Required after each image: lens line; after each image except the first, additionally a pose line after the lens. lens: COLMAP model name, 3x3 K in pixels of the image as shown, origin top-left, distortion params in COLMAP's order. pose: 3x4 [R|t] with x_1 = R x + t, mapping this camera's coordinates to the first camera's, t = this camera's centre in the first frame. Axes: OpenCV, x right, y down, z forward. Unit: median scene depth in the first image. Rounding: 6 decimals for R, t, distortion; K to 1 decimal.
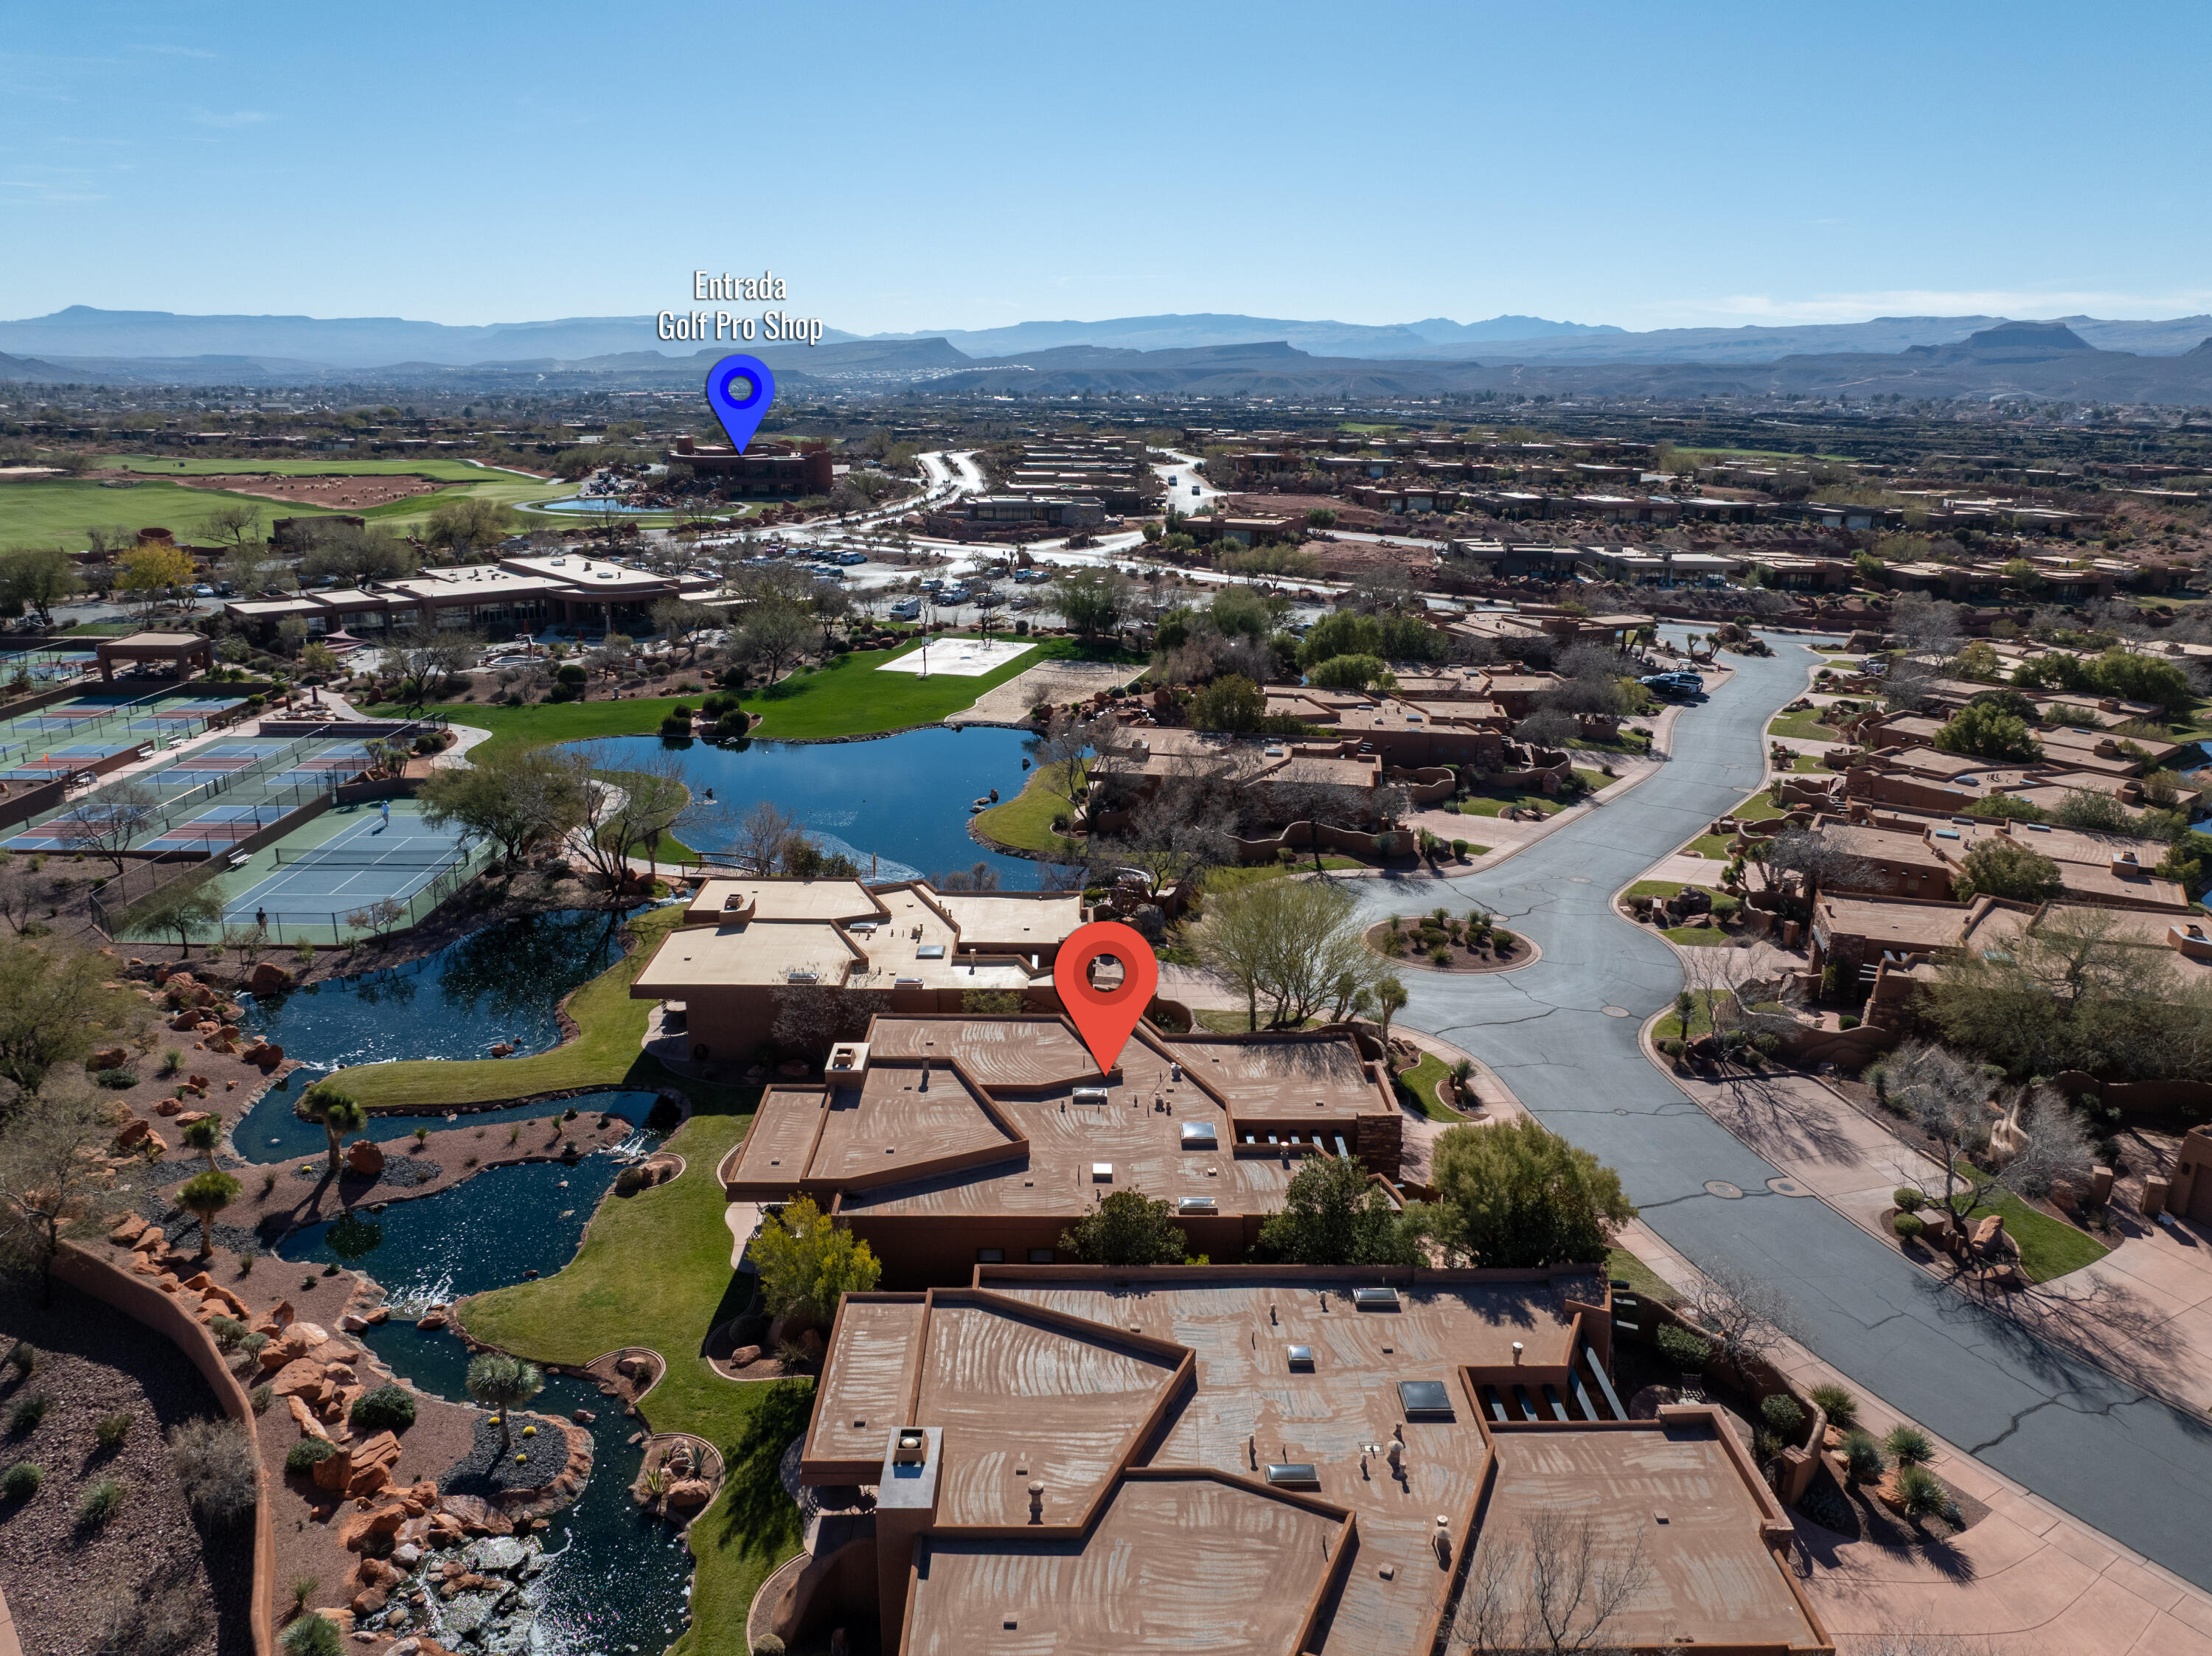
lens RADIAL K [[1571.2, 0, 1088.1], [0, 1571.2, 821.3], [0, 0, 1]] dist [-0.051695, 0.024923]
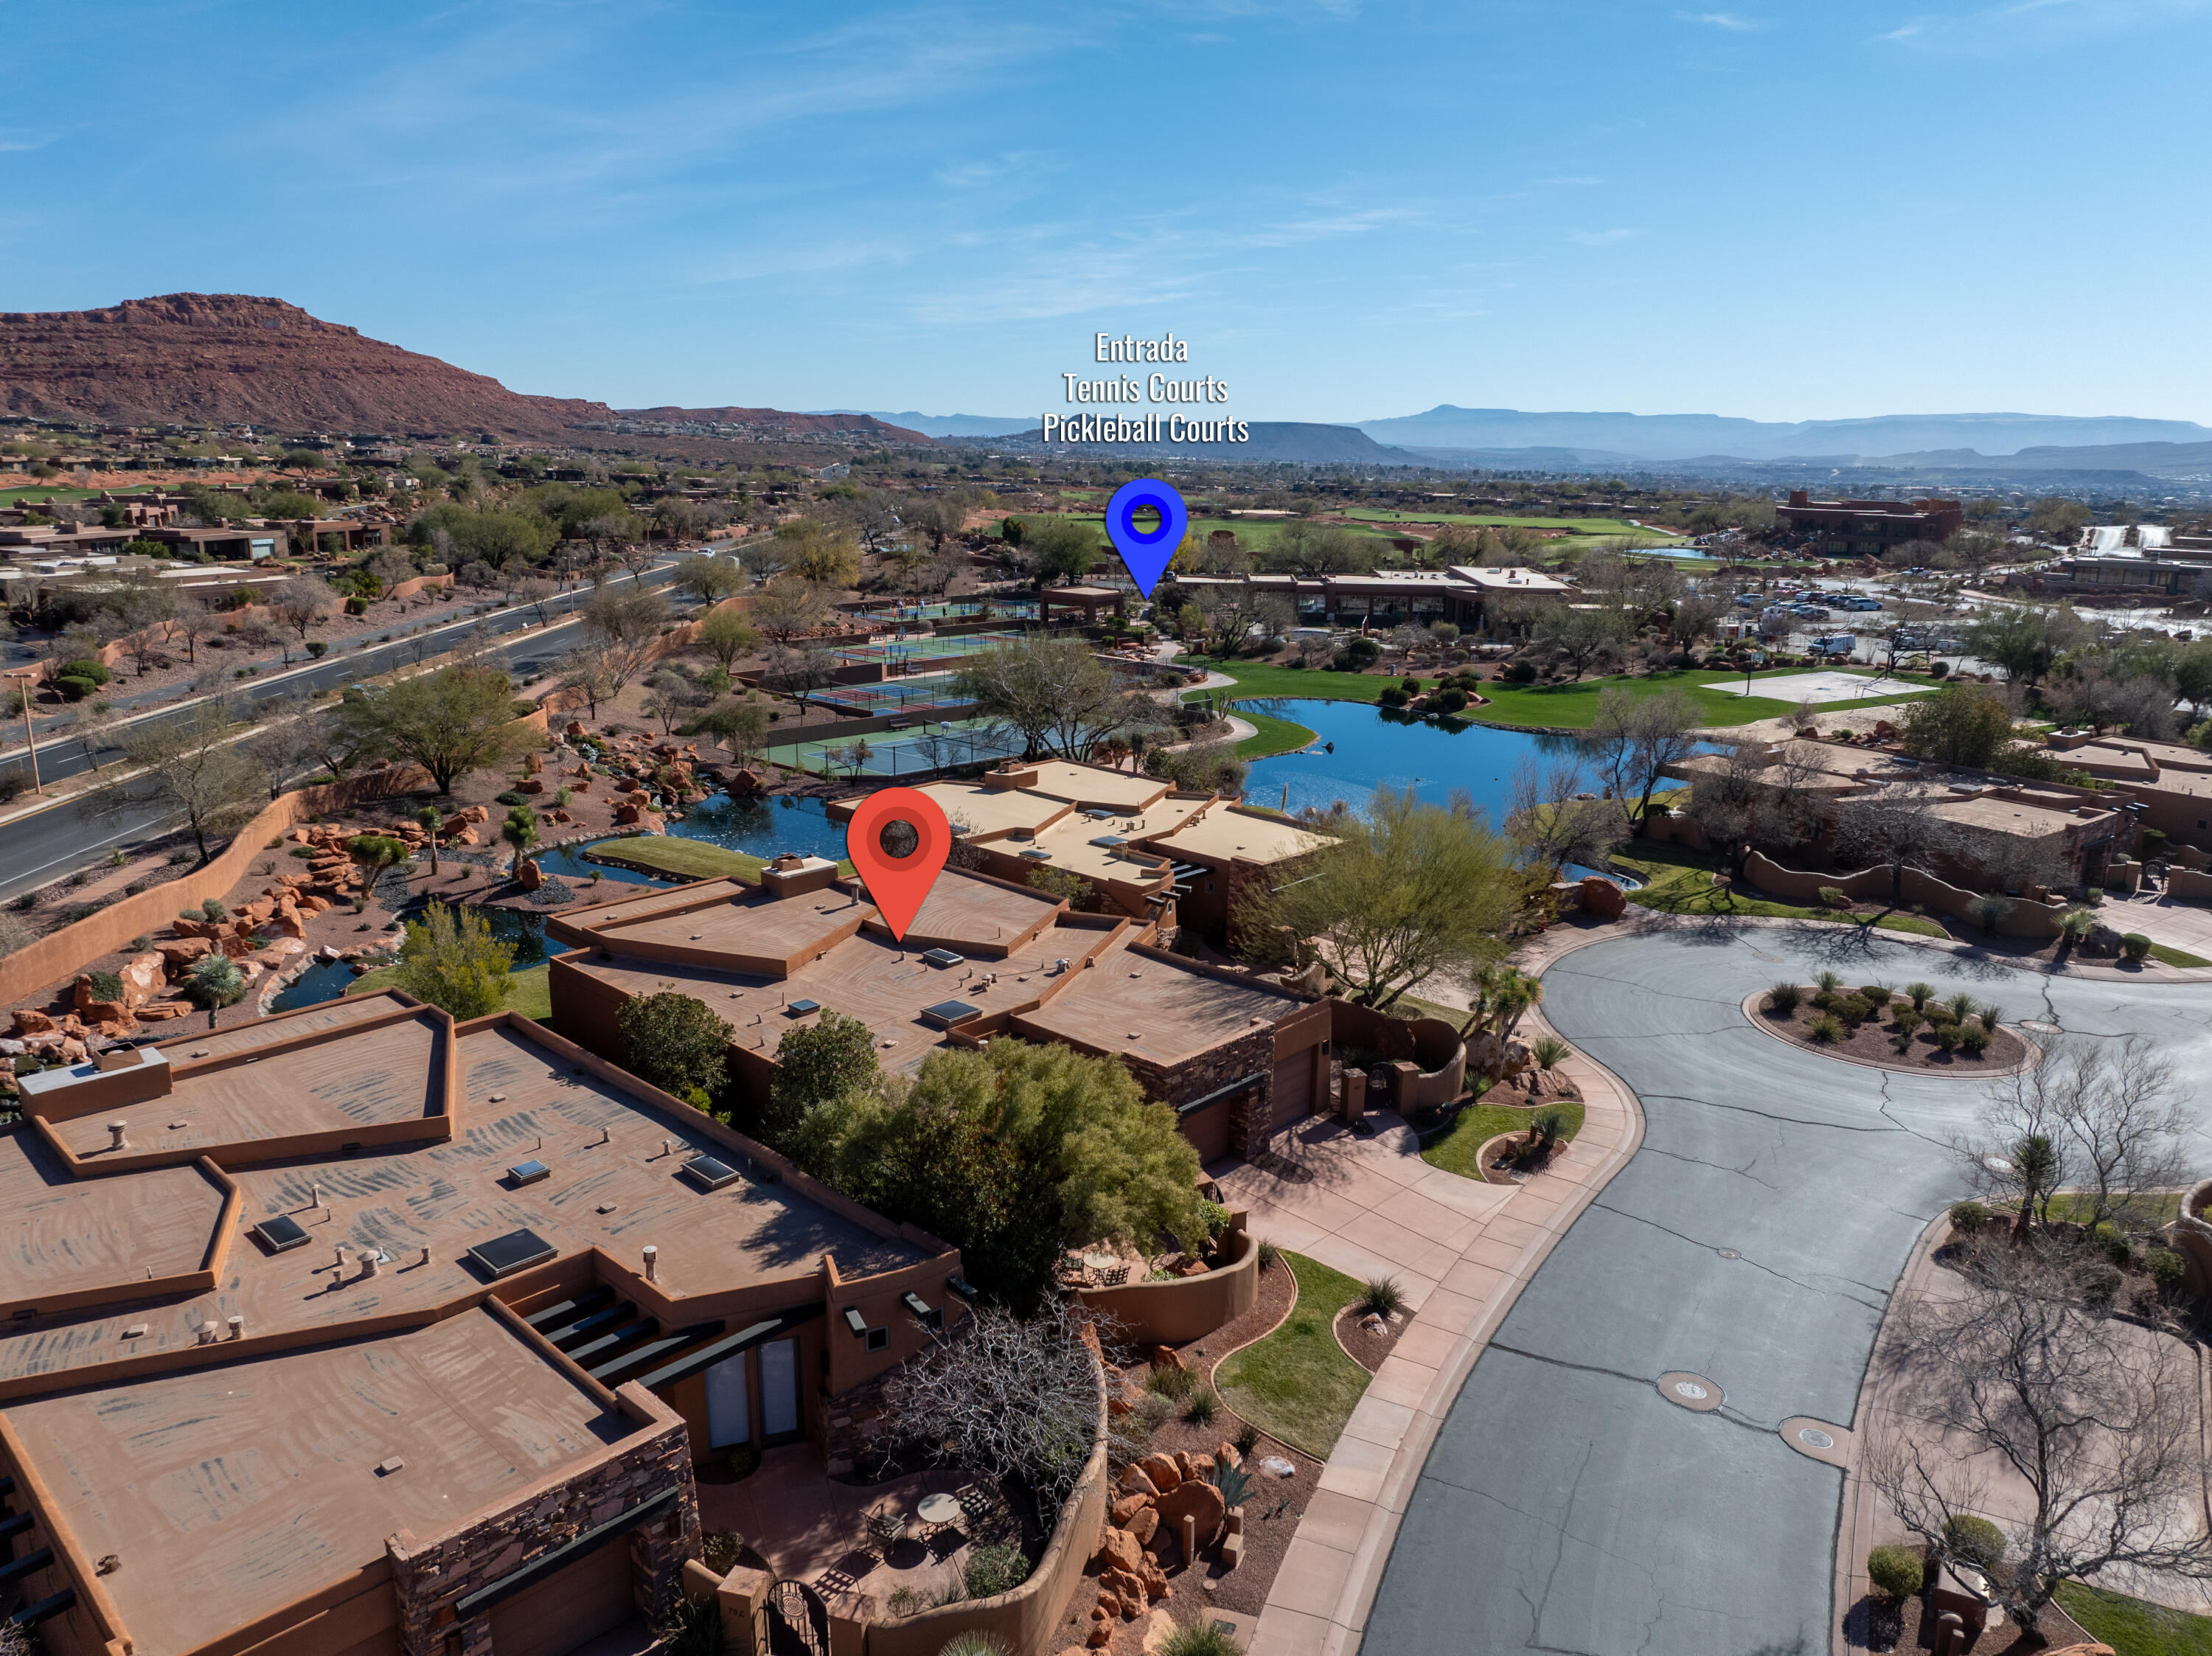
lens RADIAL K [[1571.2, 0, 1086.8], [0, 1571.2, 784.0], [0, 0, 1]] dist [-0.051695, 0.024923]
pose [[0.714238, 0.145180, -0.684680, 0.481698], [-0.199914, 0.979813, -0.000784, 0.052373], [0.670744, 0.137437, 0.728843, 0.330820]]
